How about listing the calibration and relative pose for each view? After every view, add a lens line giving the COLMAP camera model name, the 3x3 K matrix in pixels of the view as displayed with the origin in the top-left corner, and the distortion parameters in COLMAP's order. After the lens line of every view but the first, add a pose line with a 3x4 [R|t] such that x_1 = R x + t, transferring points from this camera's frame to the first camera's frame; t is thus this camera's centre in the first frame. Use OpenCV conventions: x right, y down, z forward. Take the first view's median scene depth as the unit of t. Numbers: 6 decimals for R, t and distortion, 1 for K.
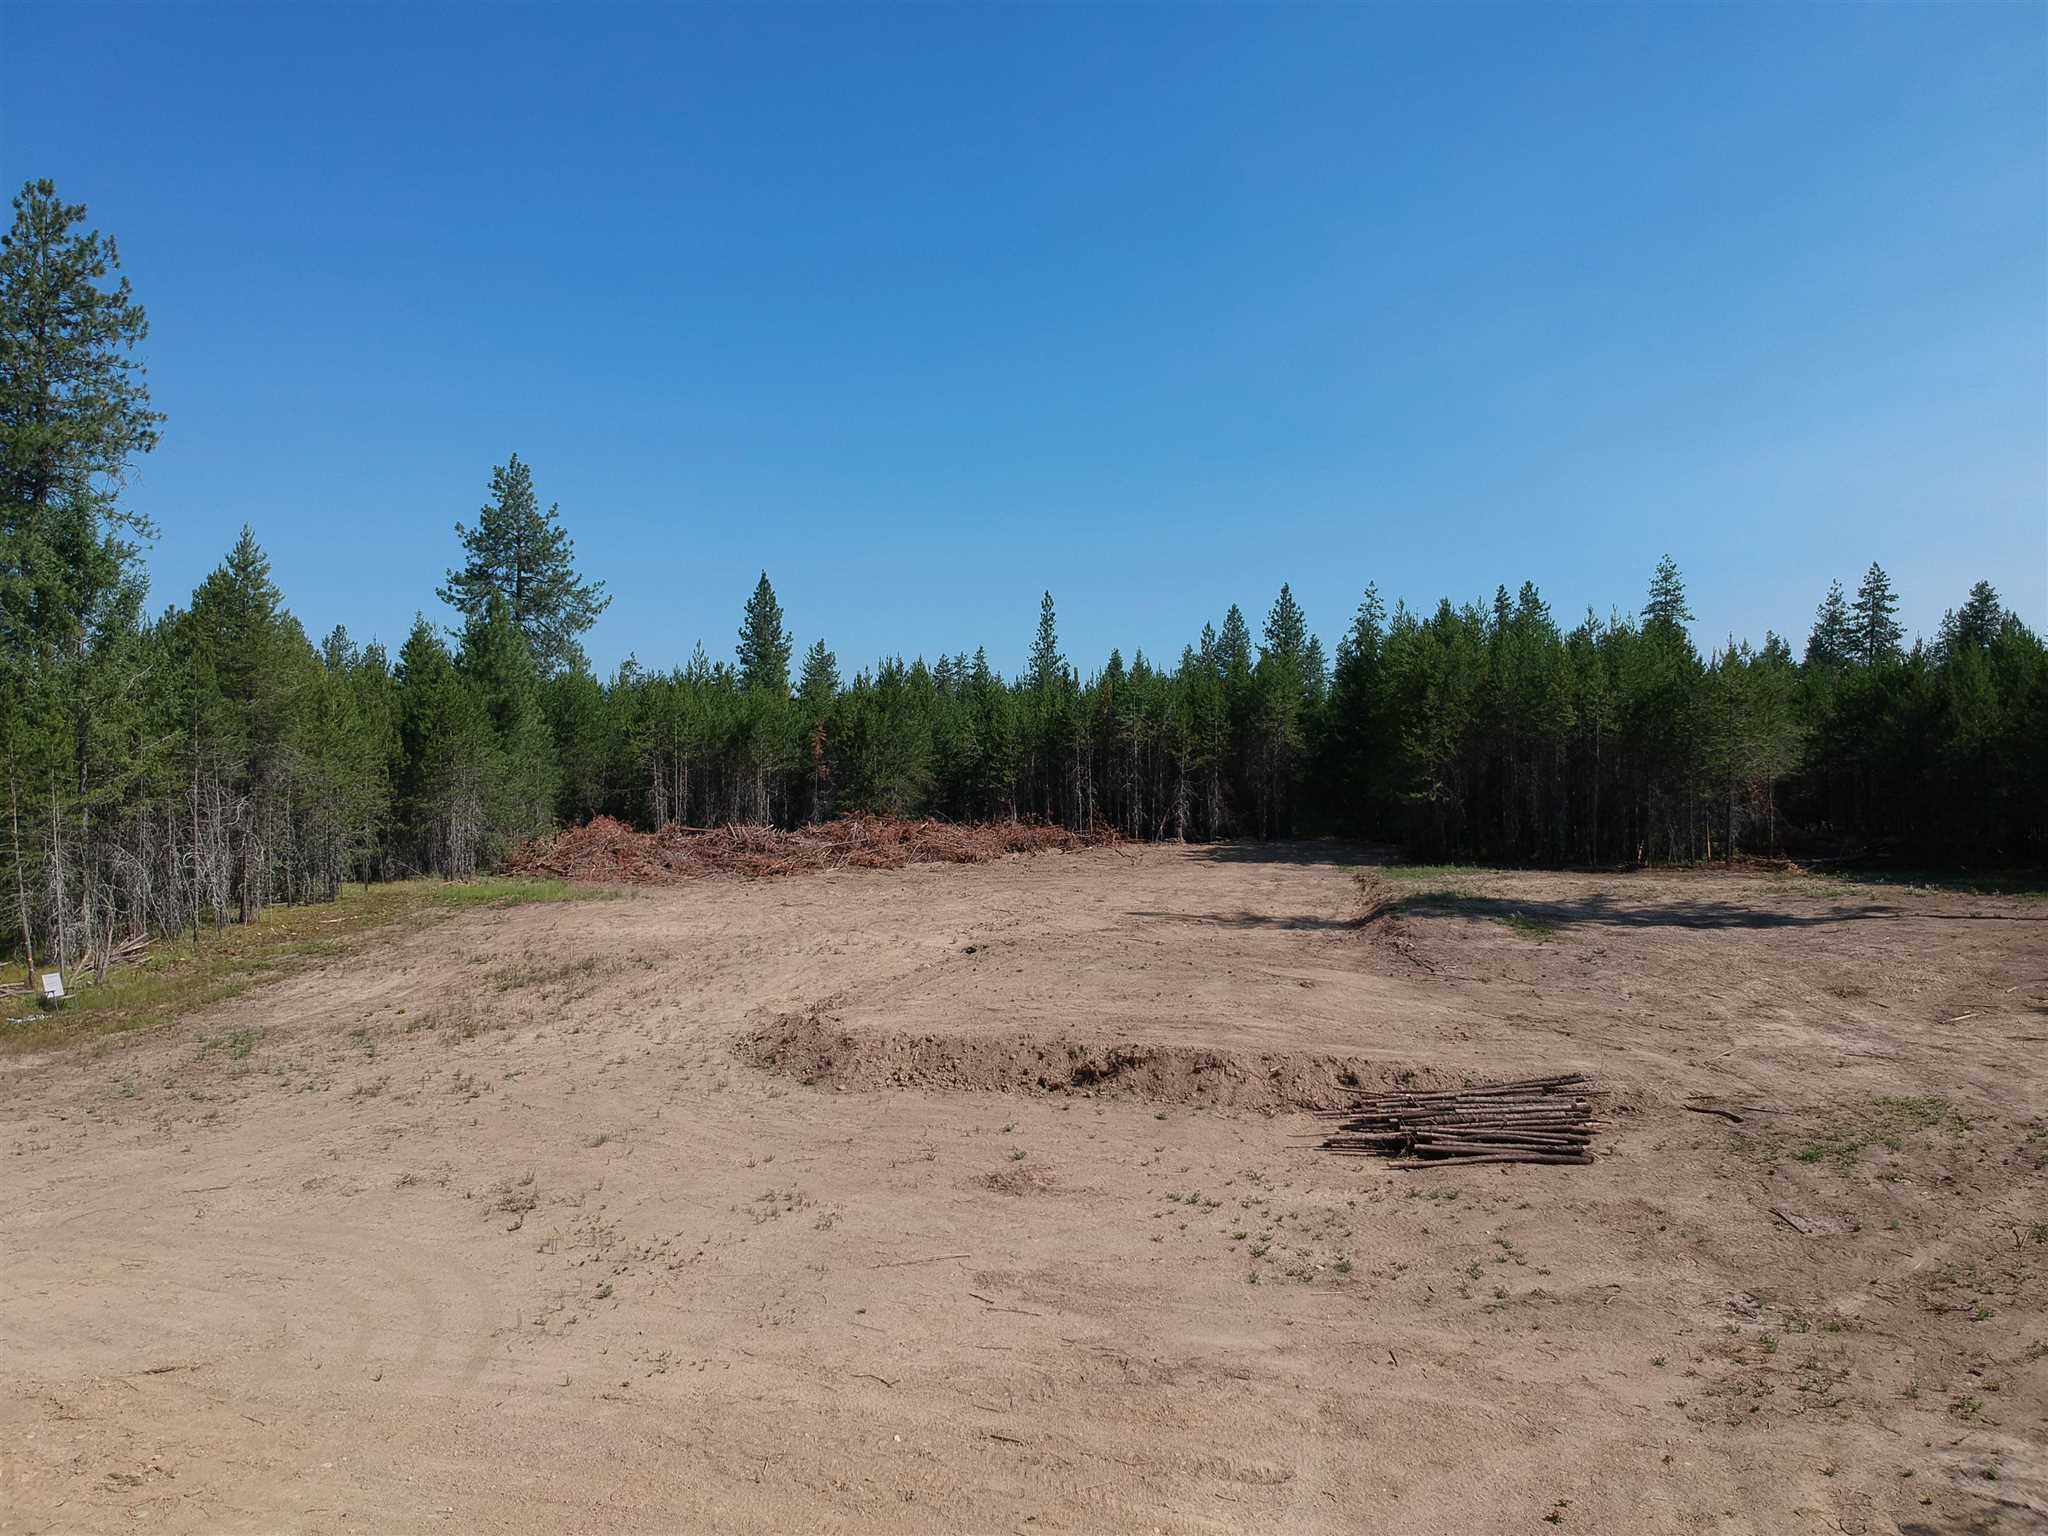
lens RADIAL K [[1500.4, 0, 1003.8], [0, 1500.4, 785.9], [0, 0, 1]] dist [0.084448, -0.156884]
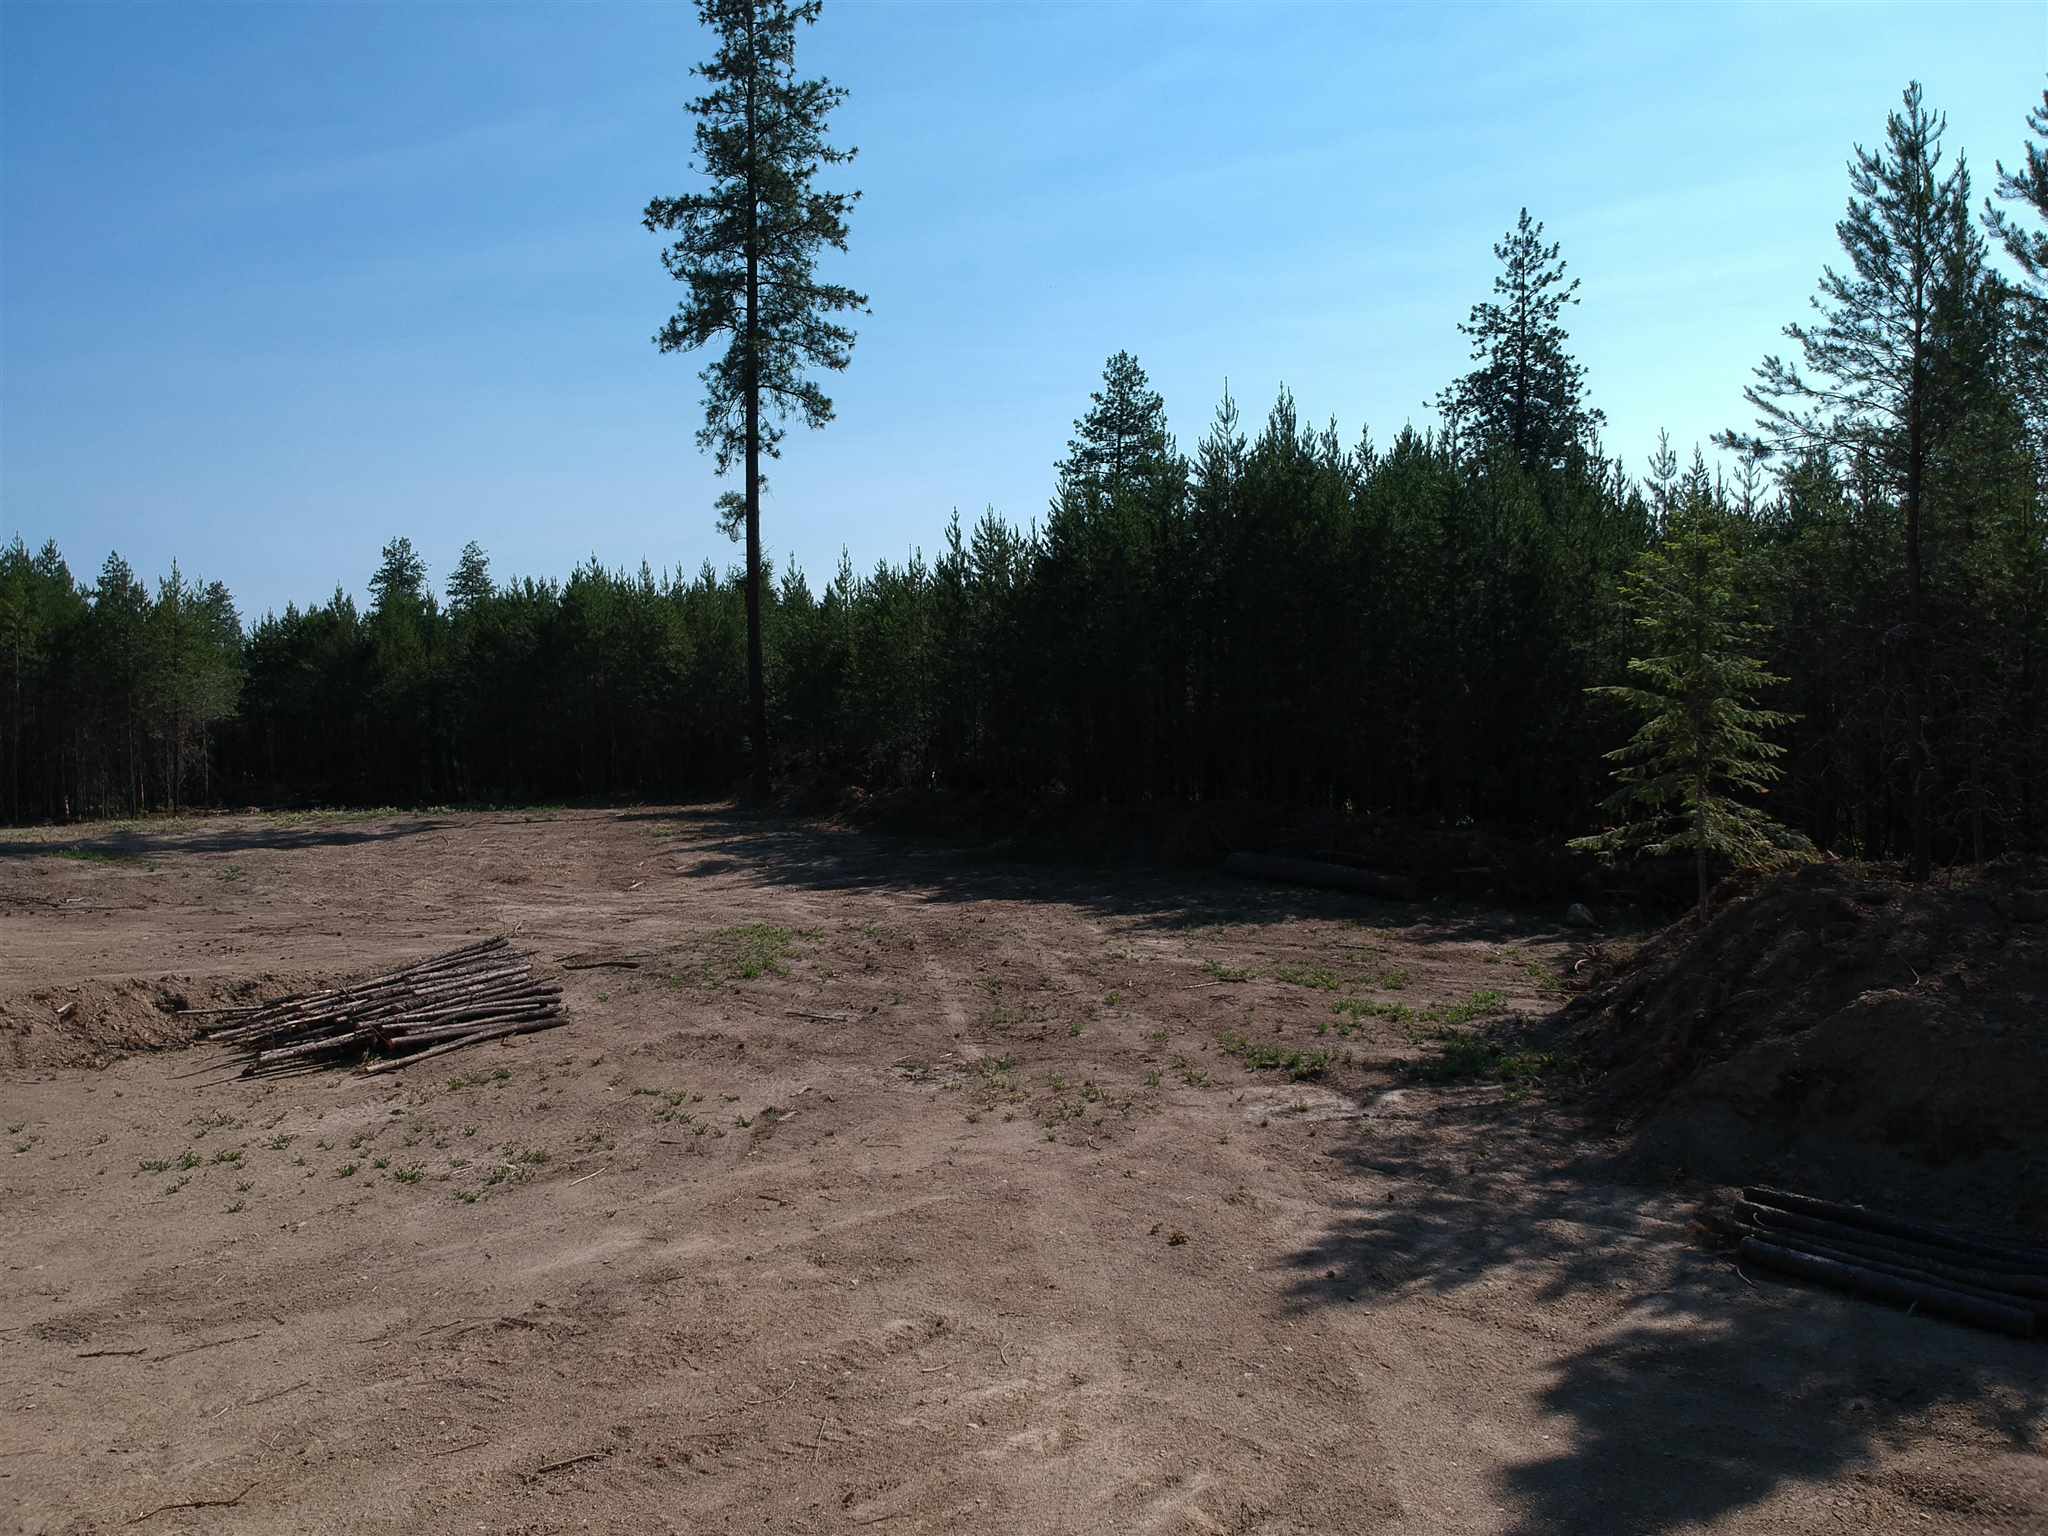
lens RADIAL K [[1500.4, 0, 1015.6], [0, 1500.4, 764.1], [0, 0, 1]] dist [0.084448, -0.156884]
pose [[0.455647, -0.004983, 0.890147, -0.082471], [0.026734, 0.999610, -0.008089, 0.035305], [-0.889759, 0.027483, 0.455602, 0.114951]]
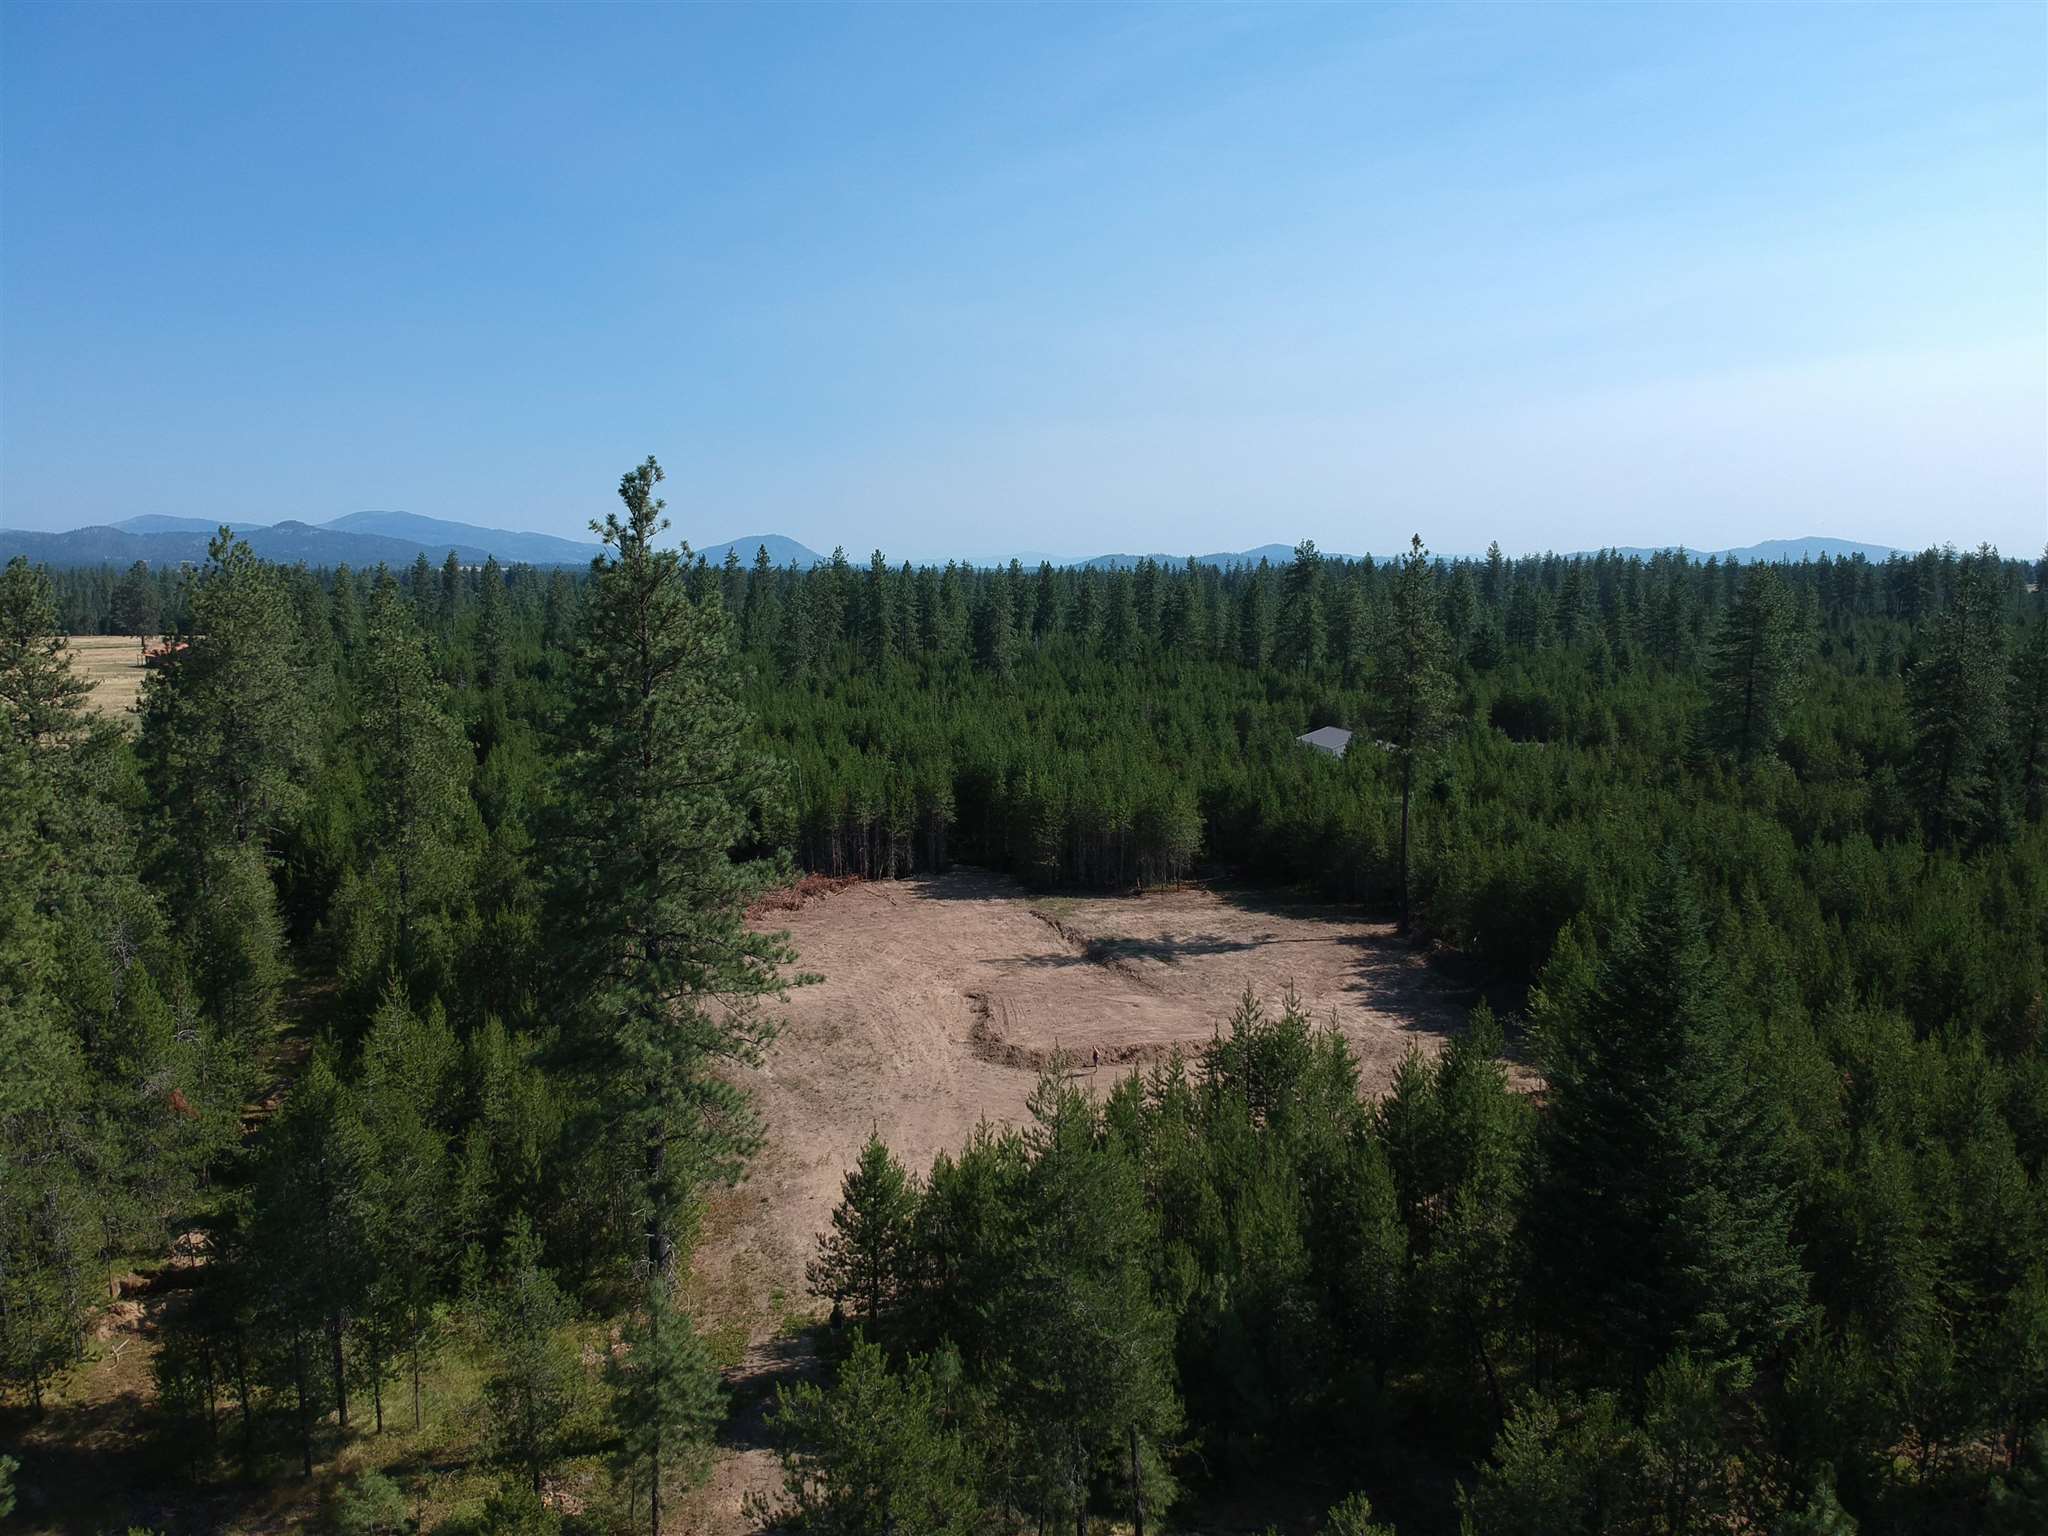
lens RADIAL K [[1500.4, 0, 1018.7], [0, 1500.4, 767.8], [0, 0, 1]] dist [0.084448, -0.156884]
pose [[0.871880, -0.062763, 0.485682, -0.627612], [0.014194, 0.994575, 0.103045, -0.284245], [-0.489515, -0.082949, 0.868041, -0.615300]]
